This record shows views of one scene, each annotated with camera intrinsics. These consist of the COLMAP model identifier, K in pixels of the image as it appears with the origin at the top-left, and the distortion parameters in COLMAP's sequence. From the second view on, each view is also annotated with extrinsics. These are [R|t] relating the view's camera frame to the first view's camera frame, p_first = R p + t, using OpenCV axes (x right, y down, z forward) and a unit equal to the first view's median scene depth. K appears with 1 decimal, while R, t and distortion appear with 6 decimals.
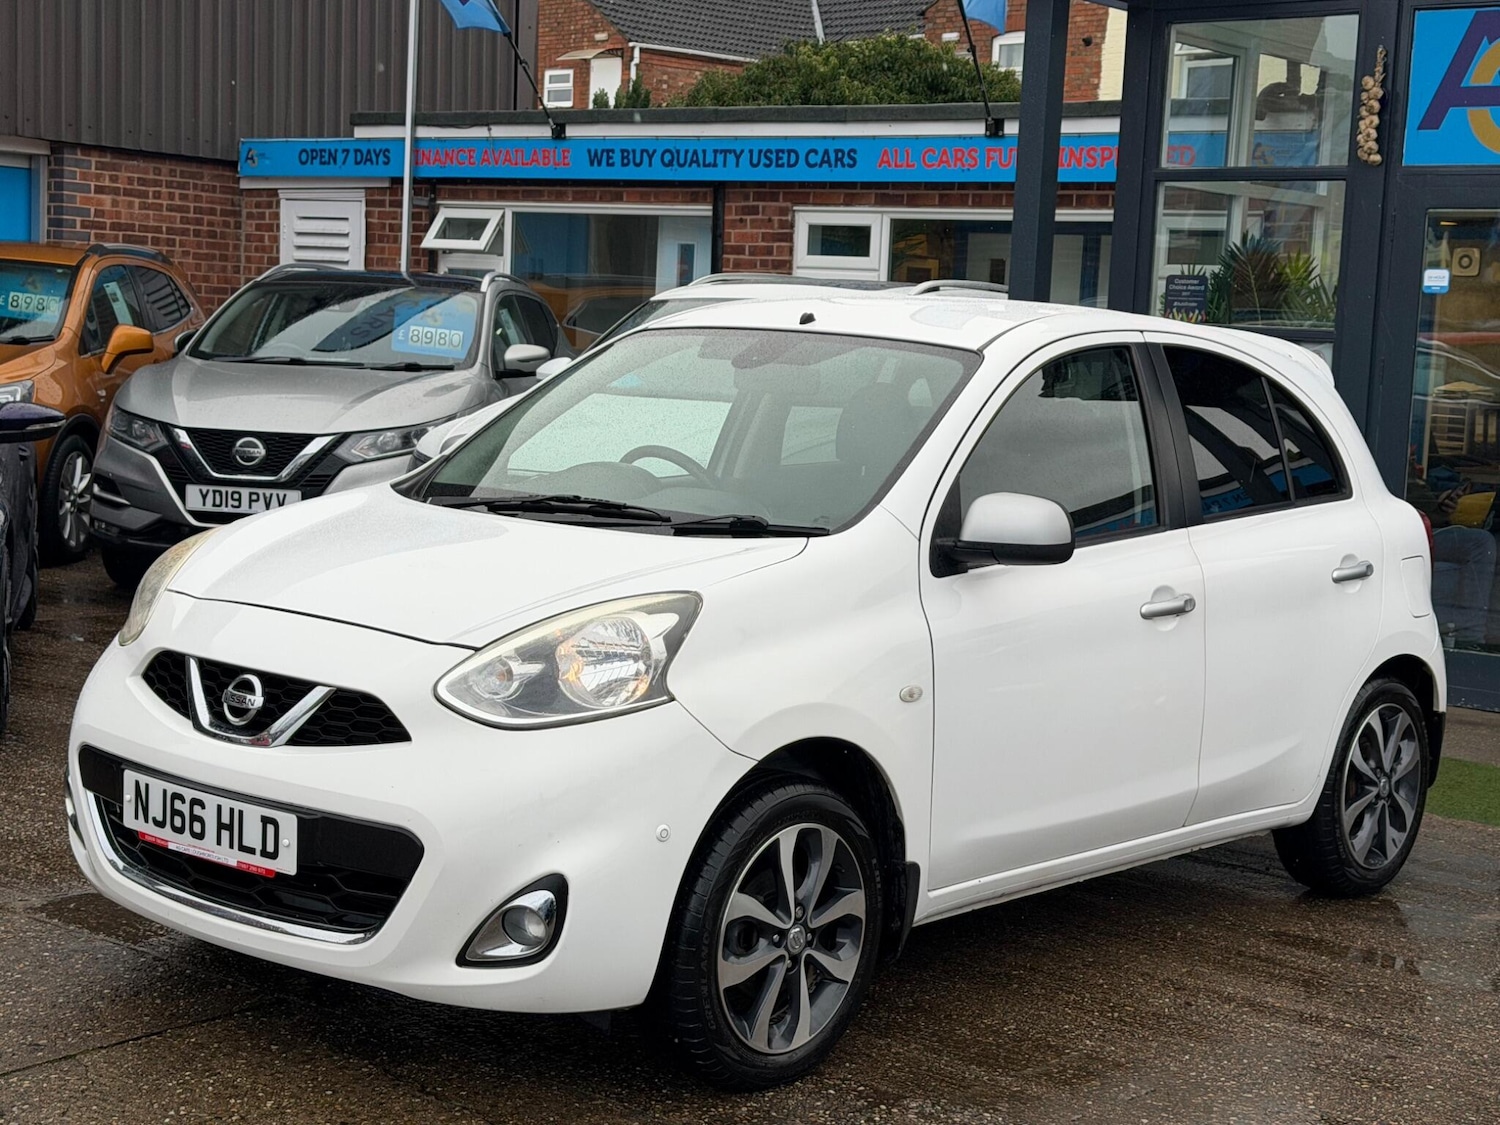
lens RADIAL K [[2379.8, 0, 752.1], [0, 2379.8, 615.4], [0, 0, 1]] dist [0.071650, -0.007895]
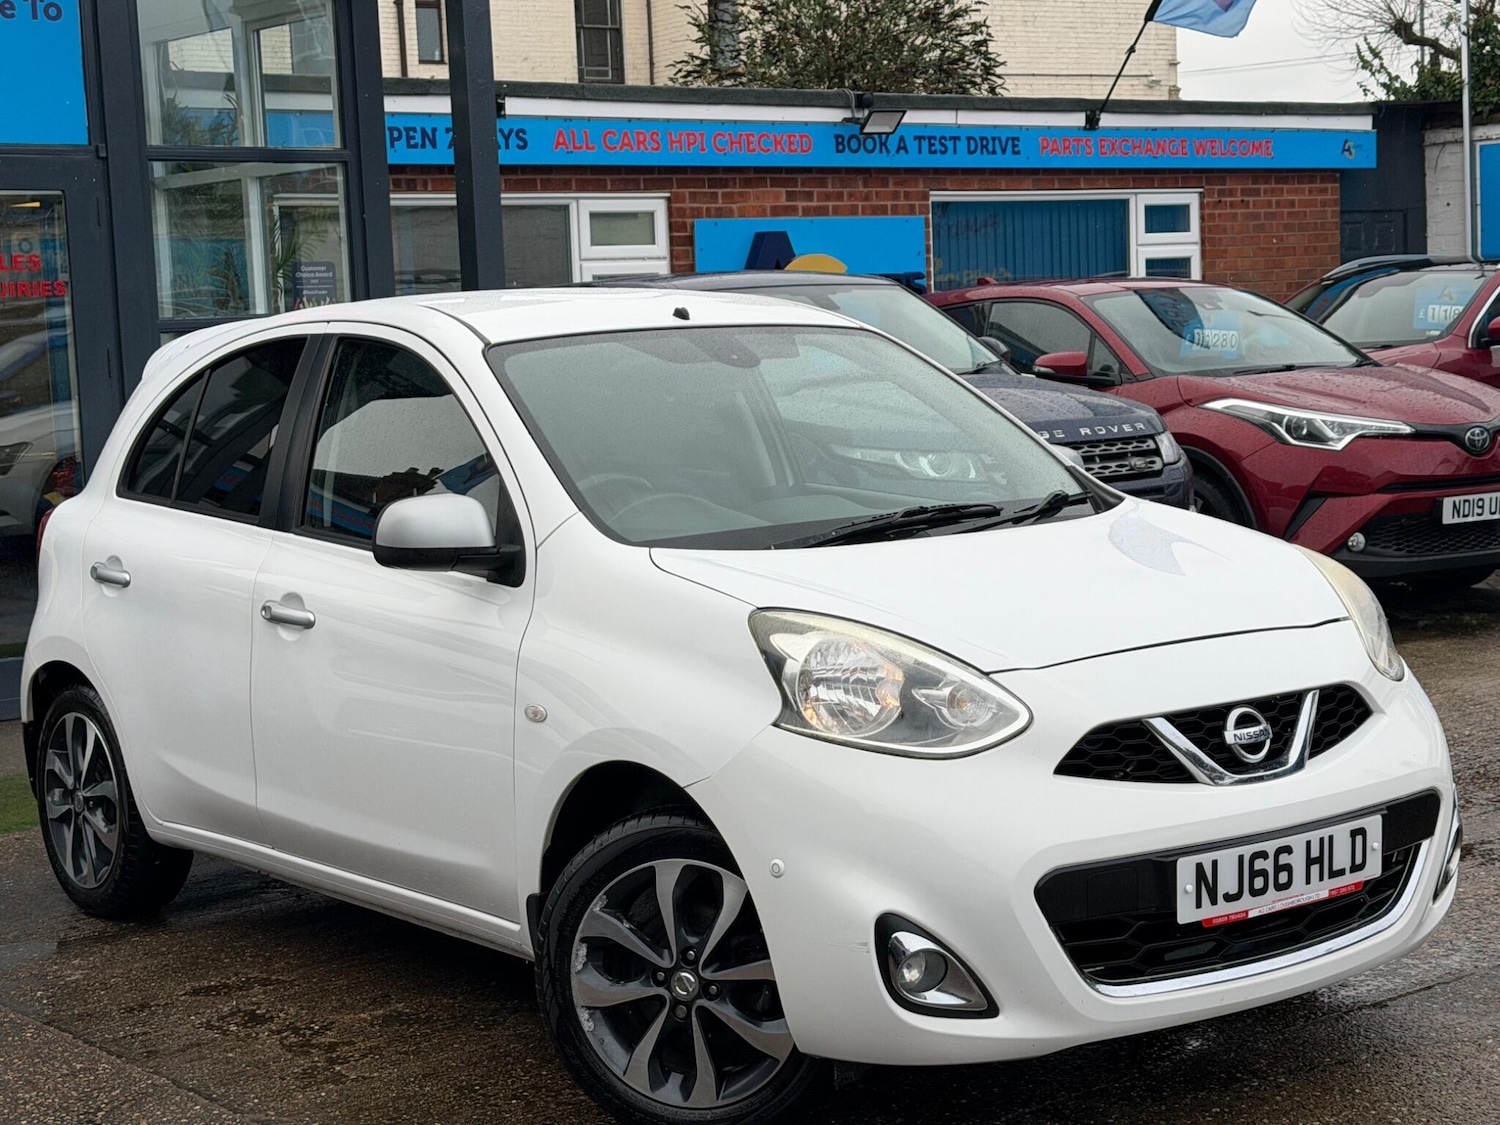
lens RADIAL K [[2549.8, 0, 750.0], [0, 2549.8, 562.5], [0, 0, 1]] dist [0.028534, 0.049850]
pose [[0.223731, -0.153020, 0.962564, -1.201831], [0.168960, 0.978735, 0.116319, -0.177989], [-0.959894, 0.136610, 0.244827, 0.939250]]
